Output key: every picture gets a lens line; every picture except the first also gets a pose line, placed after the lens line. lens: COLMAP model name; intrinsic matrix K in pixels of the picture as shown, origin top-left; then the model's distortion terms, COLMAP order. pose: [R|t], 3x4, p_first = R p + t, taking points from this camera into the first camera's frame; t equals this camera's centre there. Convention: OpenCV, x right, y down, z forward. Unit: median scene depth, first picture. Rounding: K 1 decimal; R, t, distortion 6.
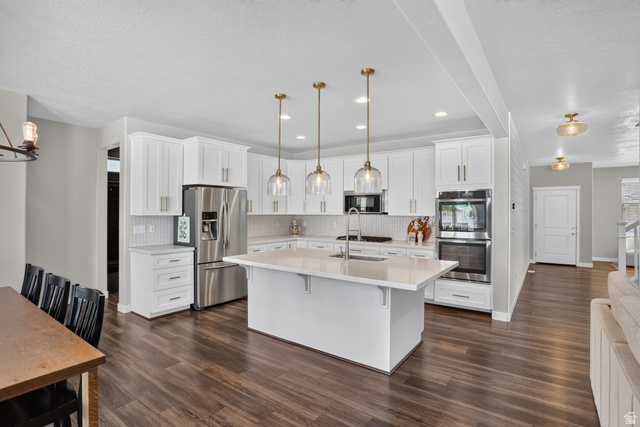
lens RADIAL K [[324.1, 0, 315.8], [0, 324.1, 210.7], [0, 0, 1]] dist [-0.036699, 0.000144]
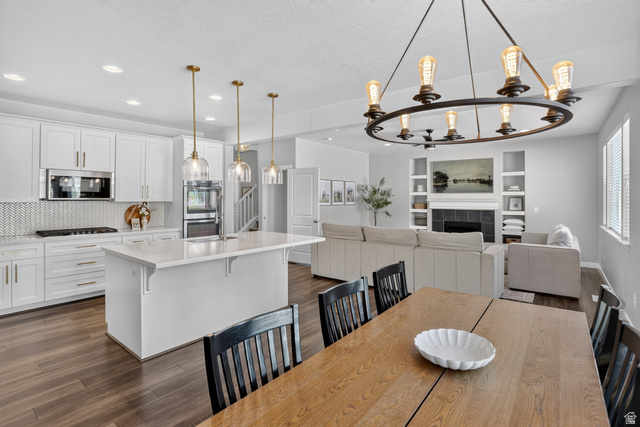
lens RADIAL K [[307.2, 0, 318.7], [0, 307.2, 205.2], [0, 0, 1]] dist [-0.036279, -0.000087]
pose [[0.021011, -0.023943, 0.999492, -0.750152], [-0.007087, 0.999685, 0.024097, -0.000887], [-0.999754, -0.007589, 0.020835, 0.515265]]
